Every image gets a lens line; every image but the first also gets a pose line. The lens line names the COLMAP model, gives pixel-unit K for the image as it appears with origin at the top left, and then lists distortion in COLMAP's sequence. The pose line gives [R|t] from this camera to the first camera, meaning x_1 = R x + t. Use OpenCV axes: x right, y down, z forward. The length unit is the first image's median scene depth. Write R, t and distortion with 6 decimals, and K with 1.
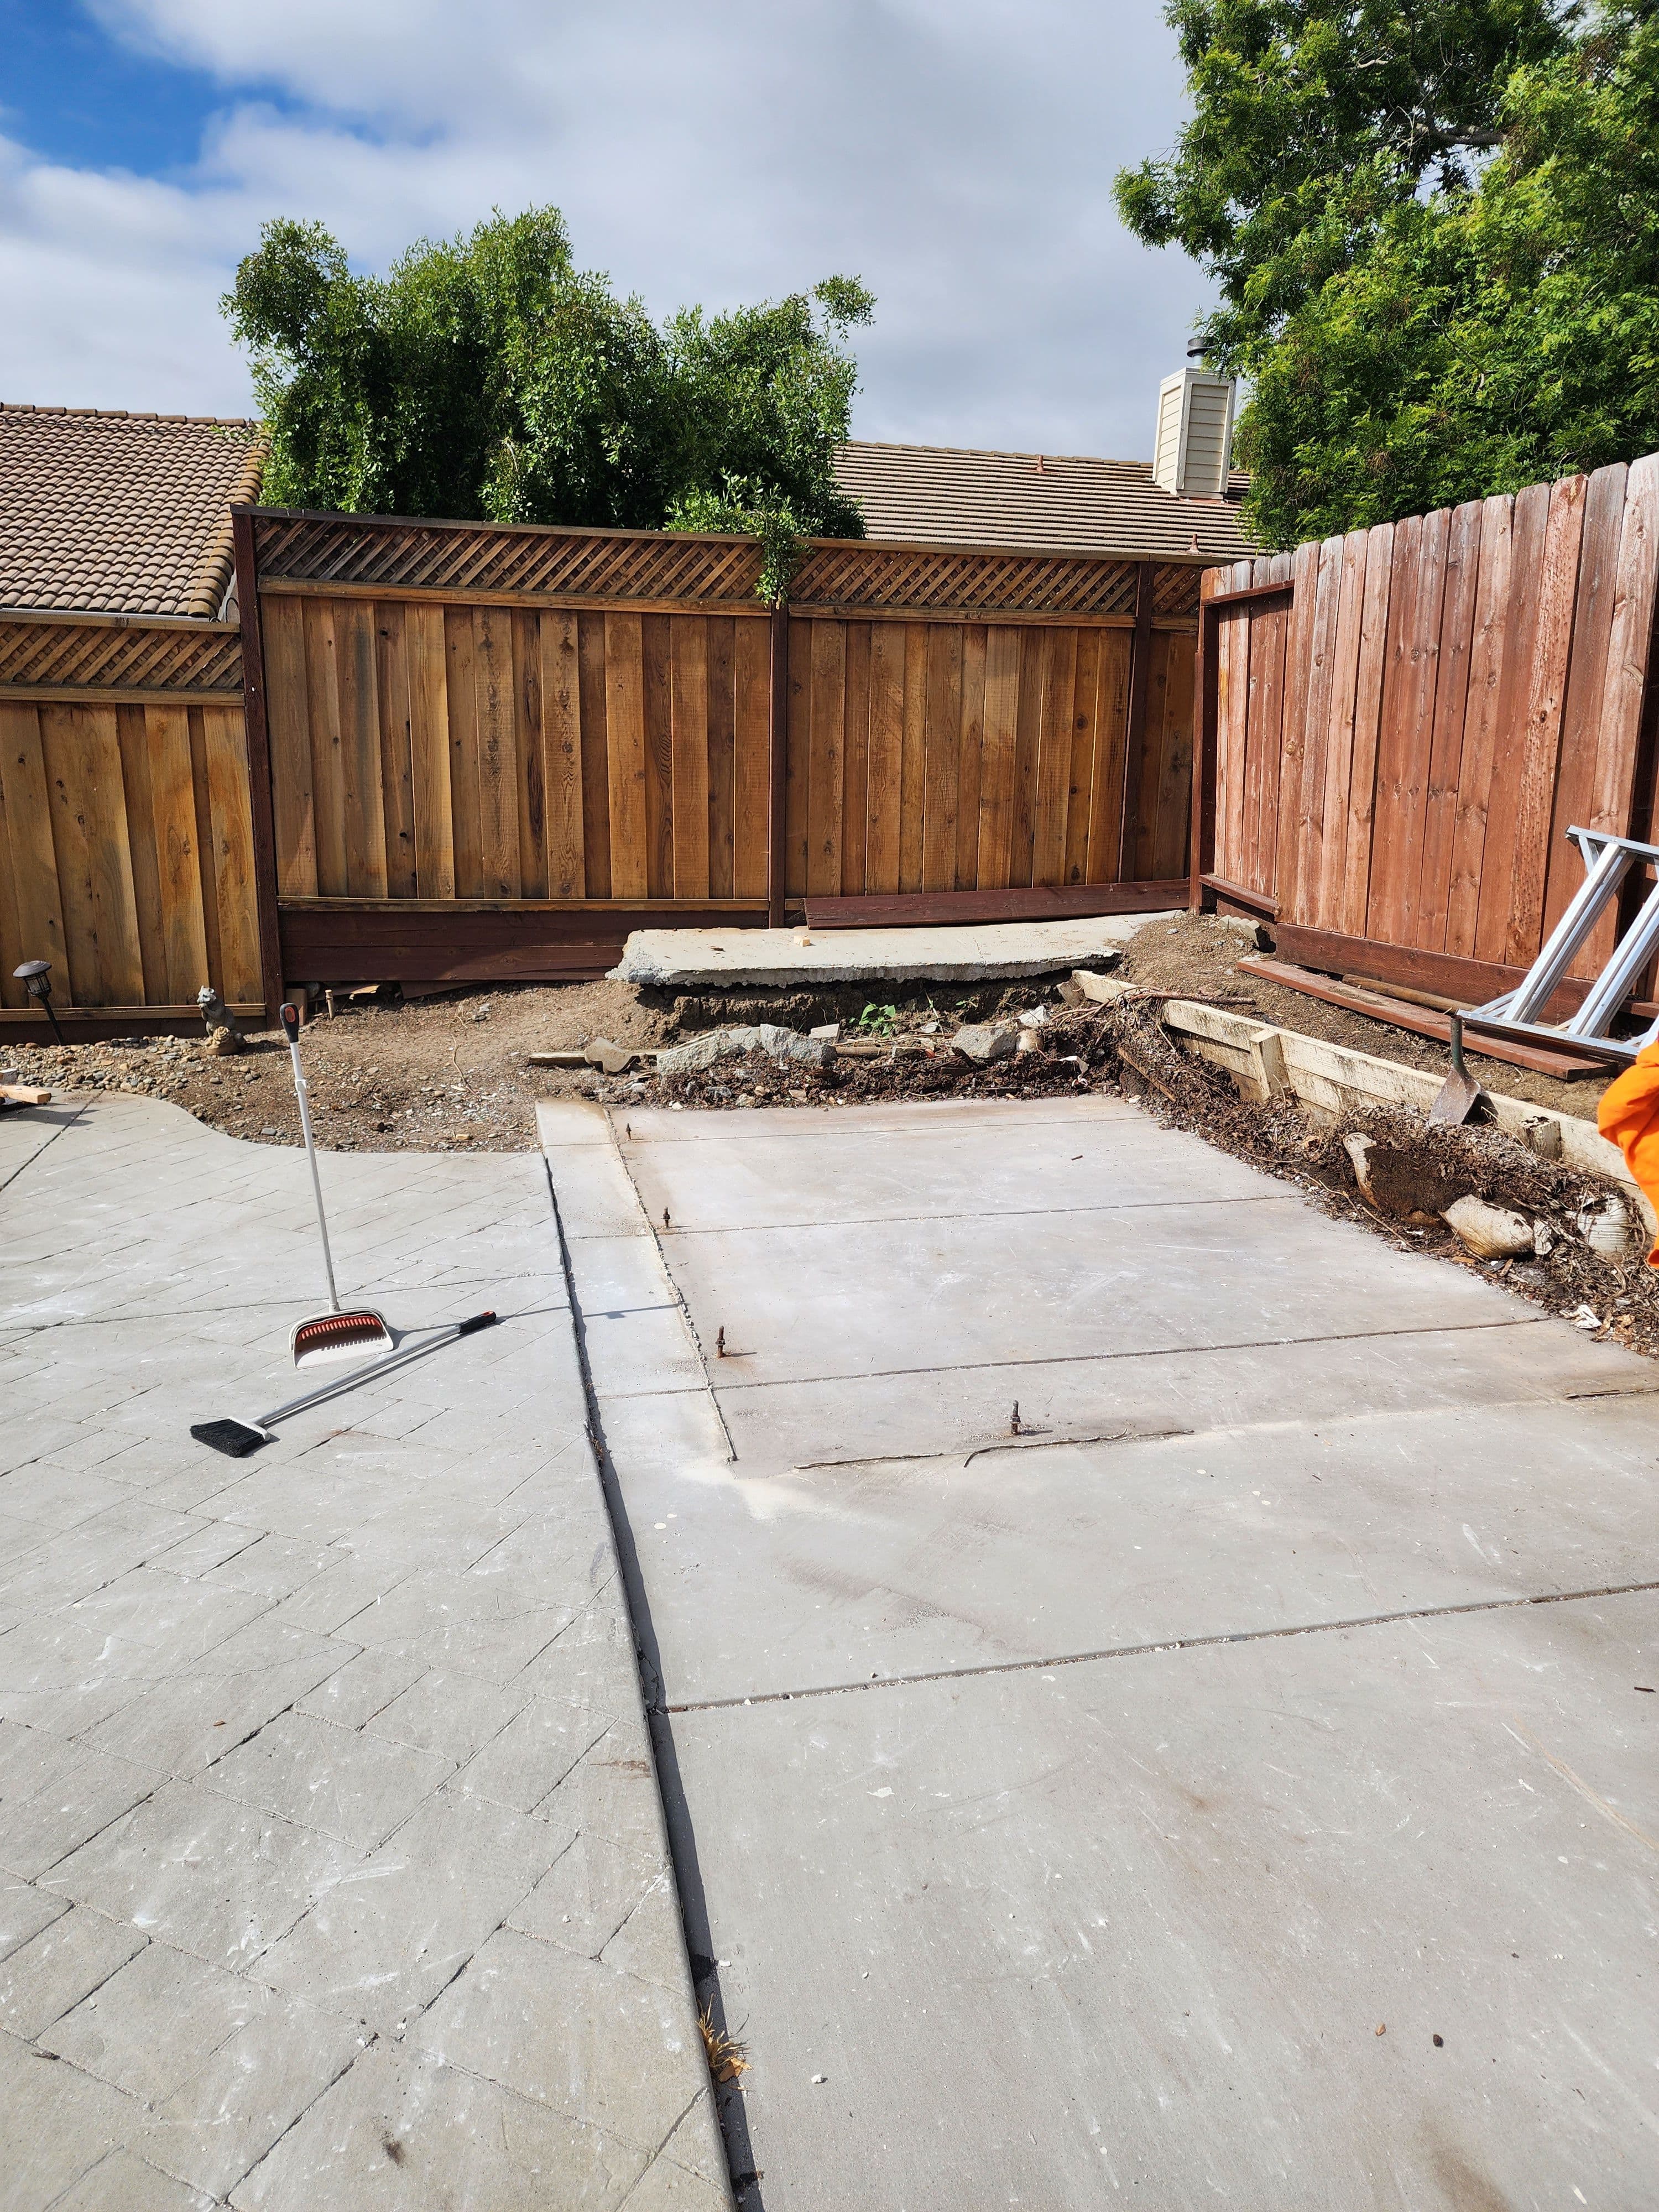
lens RADIAL K [[1578.0, 0, 838.9], [0, 1578.0, 1113.6], [0, 0, 1]] dist [0.027327, -0.017957]
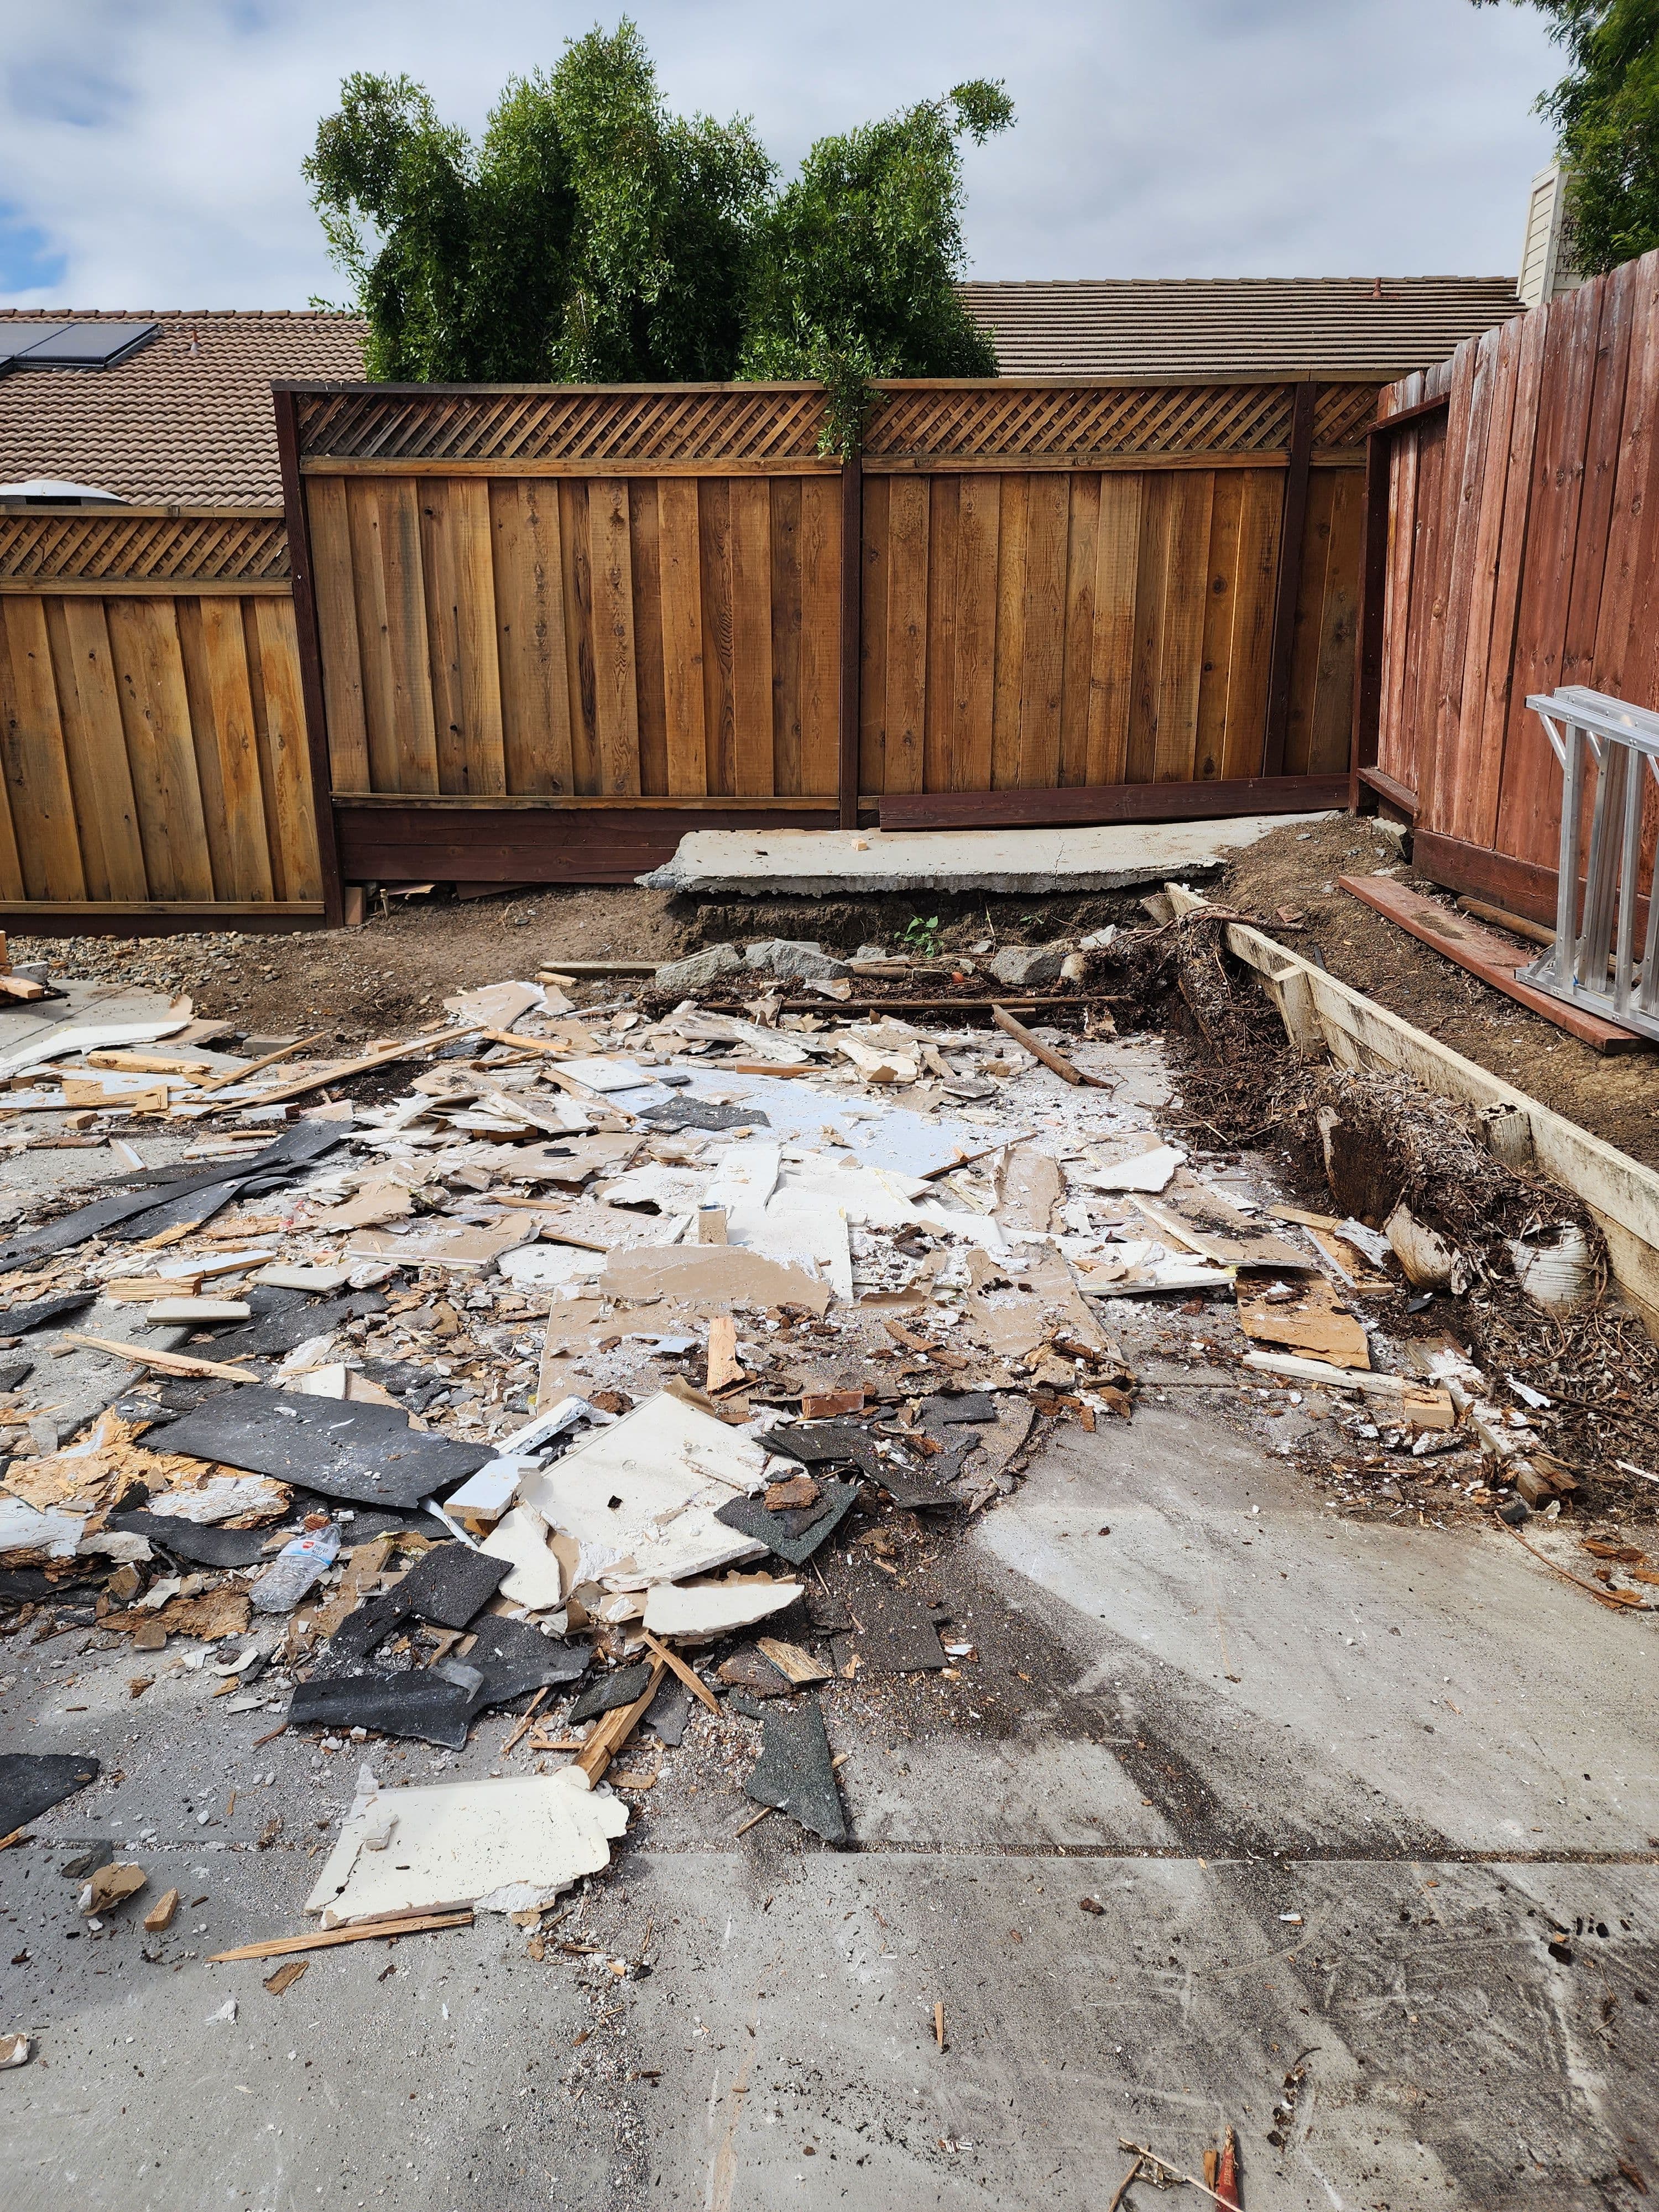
lens RADIAL K [[1578.0, 0, 827.4], [0, 1578.0, 1100.1], [0, 0, 1]] dist [0.027327, -0.017957]
pose [[0.961972, 0.055428, -0.267466, 0.211350], [-0.039797, 0.997187, 0.063518, -0.021519], [0.270235, -0.050459, 0.961471, 0.131626]]
